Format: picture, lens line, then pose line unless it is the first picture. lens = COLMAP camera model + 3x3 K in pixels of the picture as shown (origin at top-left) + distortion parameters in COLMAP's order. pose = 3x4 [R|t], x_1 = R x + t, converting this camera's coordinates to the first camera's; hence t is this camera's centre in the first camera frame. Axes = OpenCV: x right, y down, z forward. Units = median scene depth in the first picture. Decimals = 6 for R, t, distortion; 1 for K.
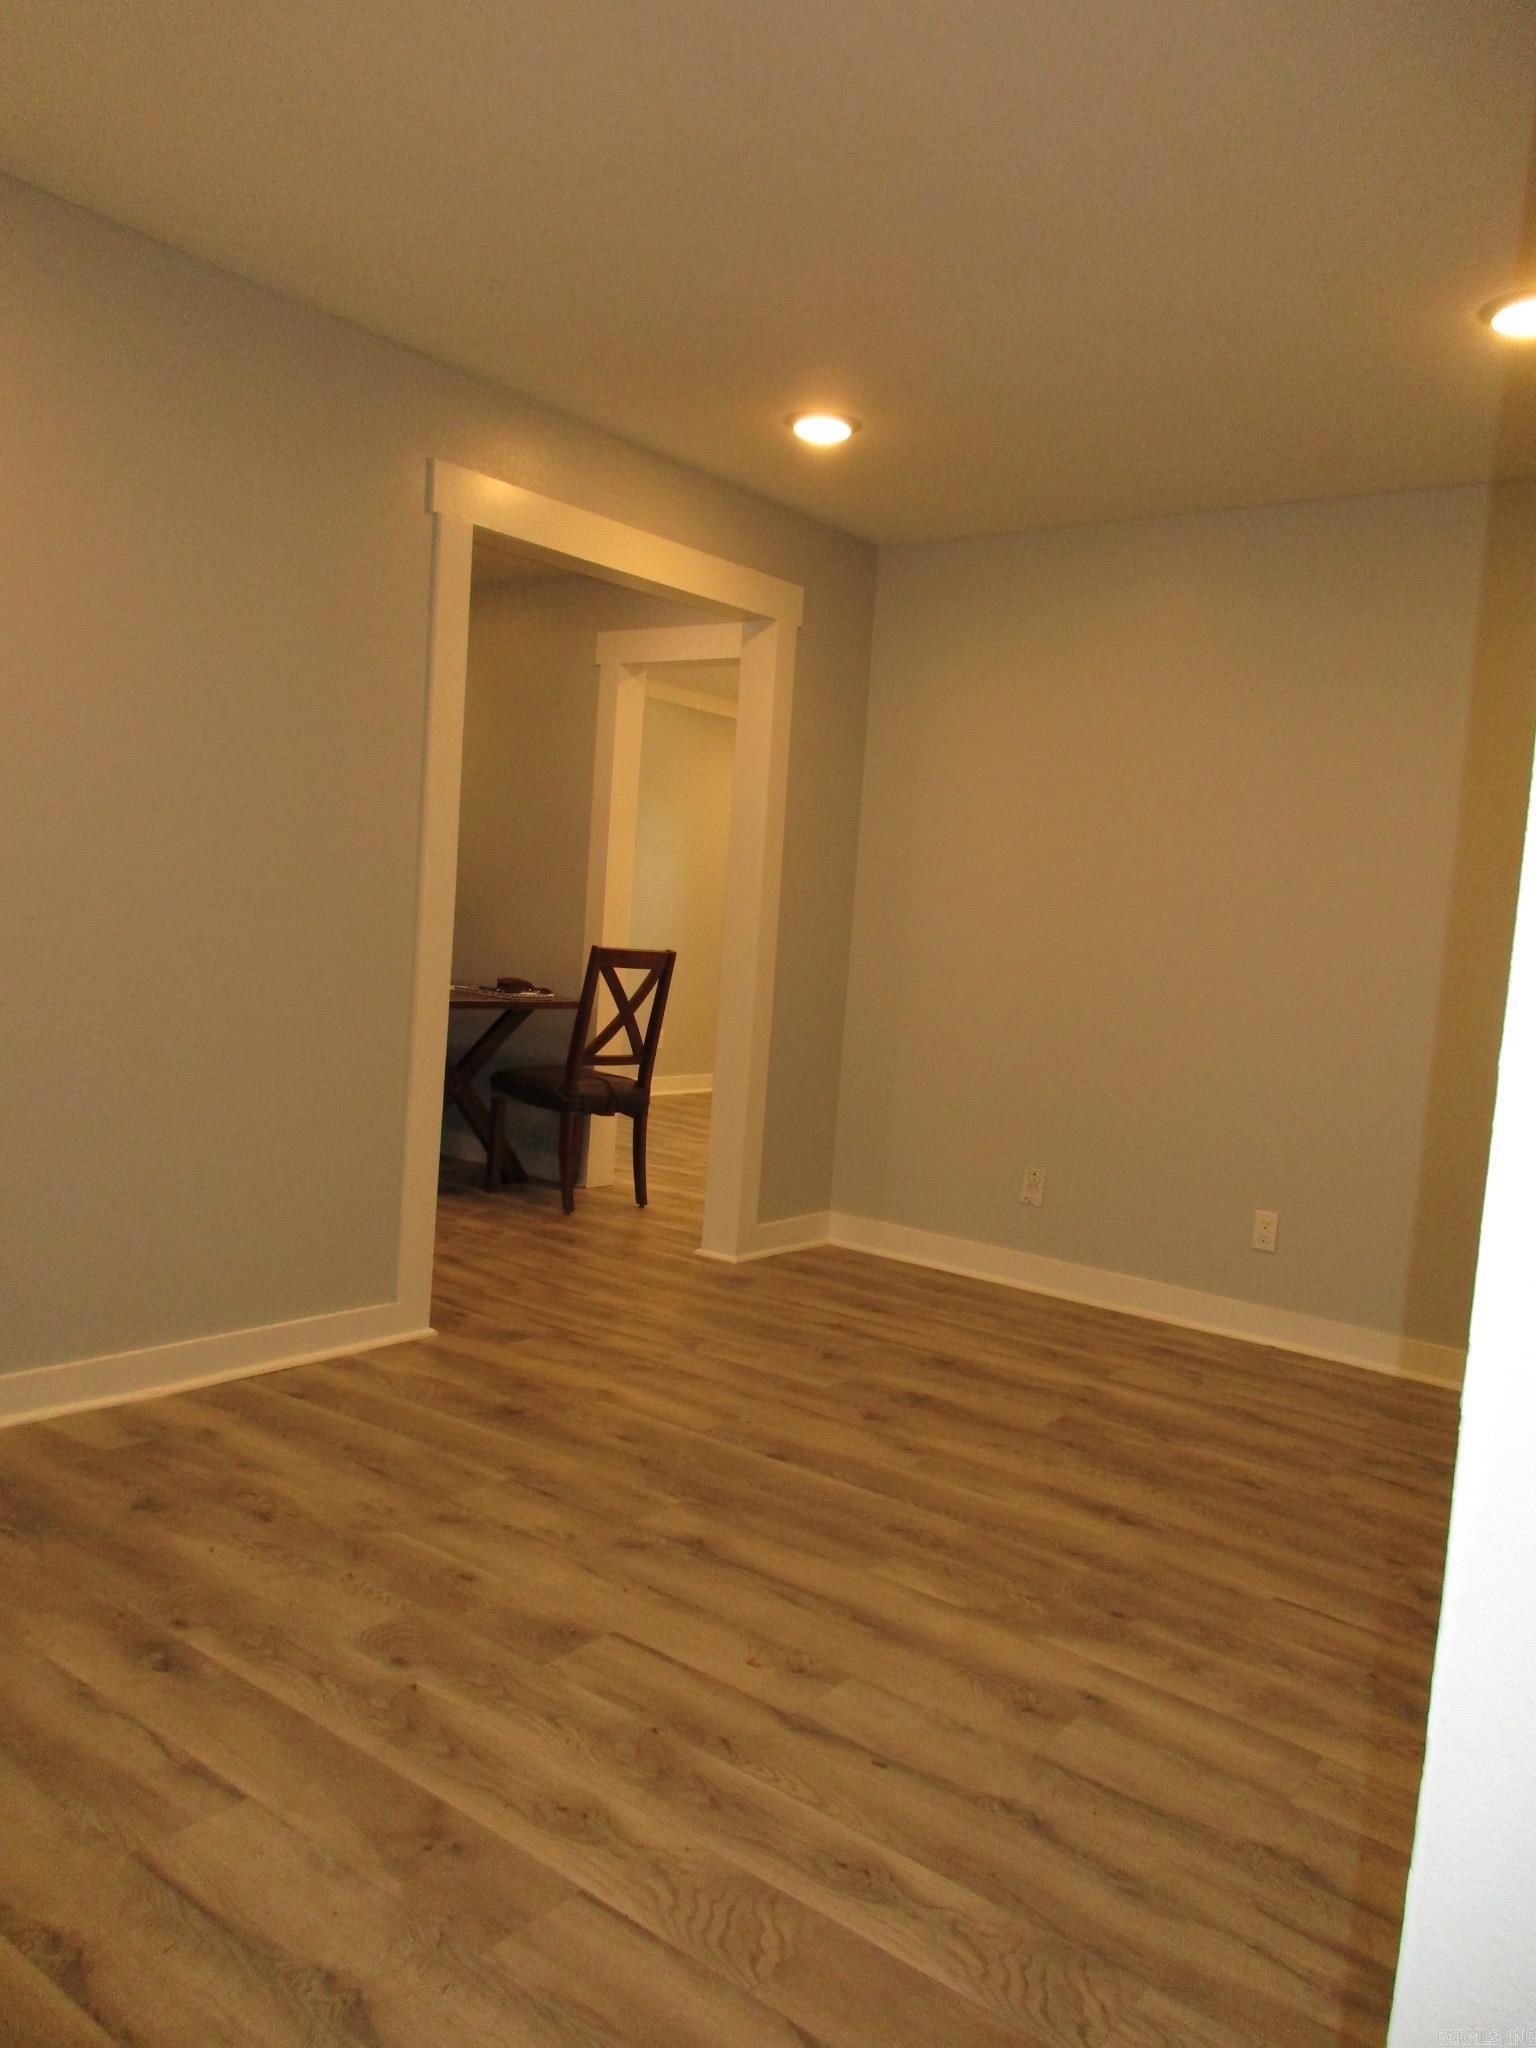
lens RADIAL K [[1507.5, 0, 768.0], [0, 1507.5, 1024.0], [0, 0, 1]] dist [-0.003686, -0.001340]
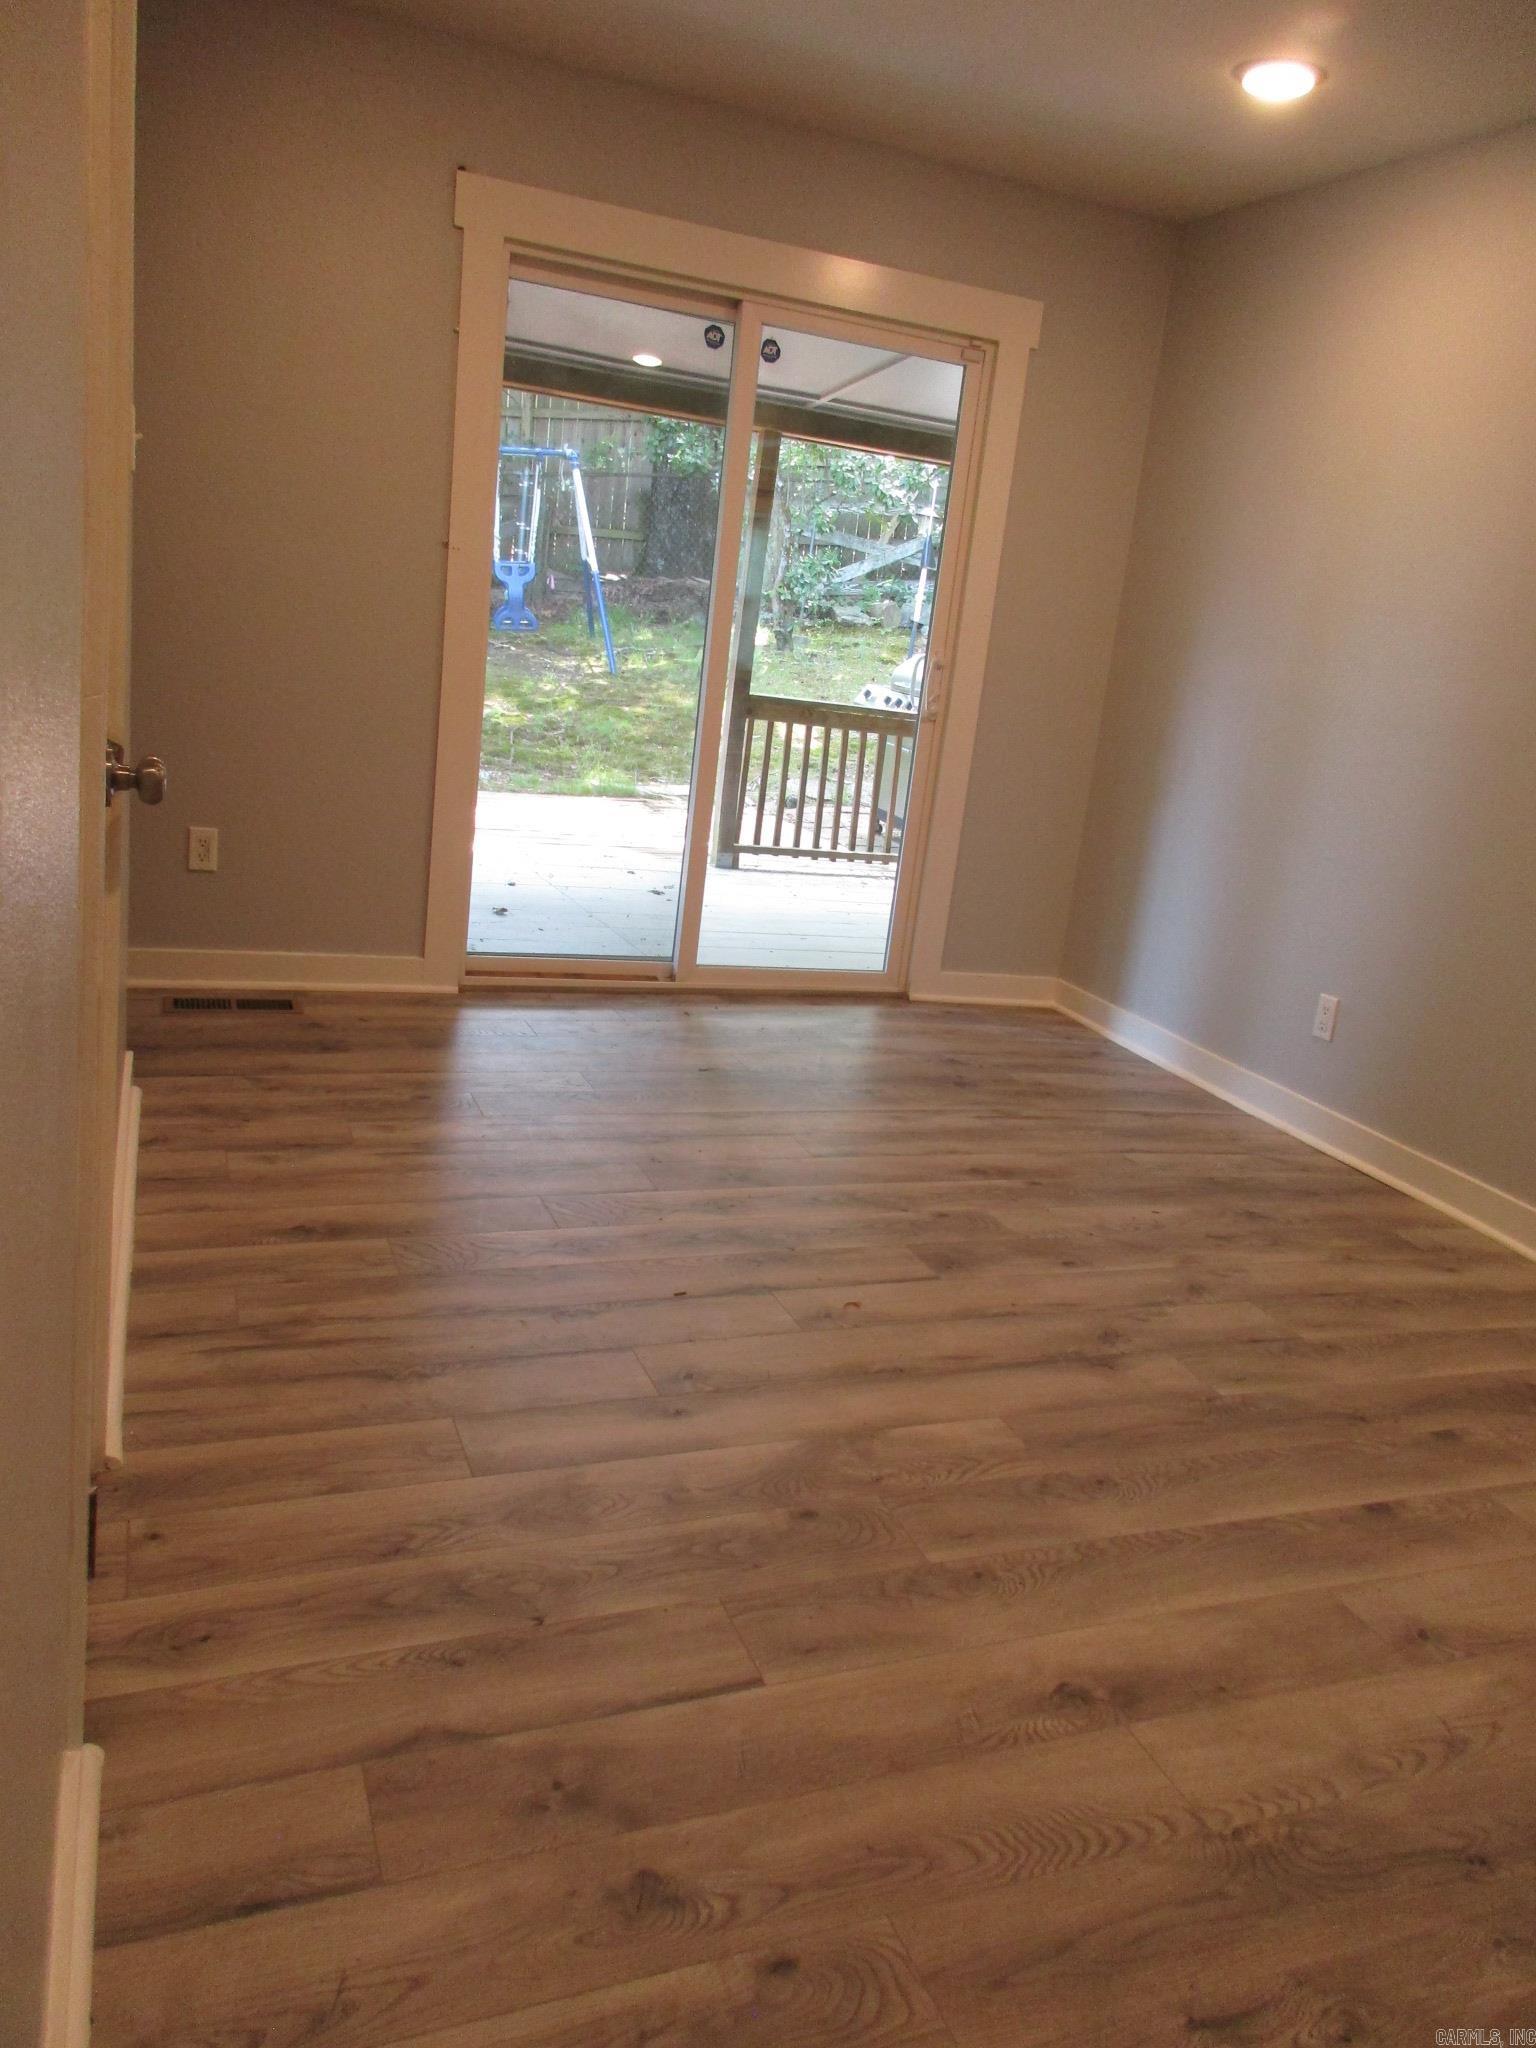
lens RADIAL K [[1507.5, 0, 768.0], [0, 1507.5, 1024.0], [0, 0, 1]] dist [-0.003686, -0.001340]
pose [[-0.506333, 0.077242, -0.858871, 0.842243], [-0.219716, 0.951554, 0.215106, -0.006987], [0.833877, 0.297623, -0.464832, 1.207842]]
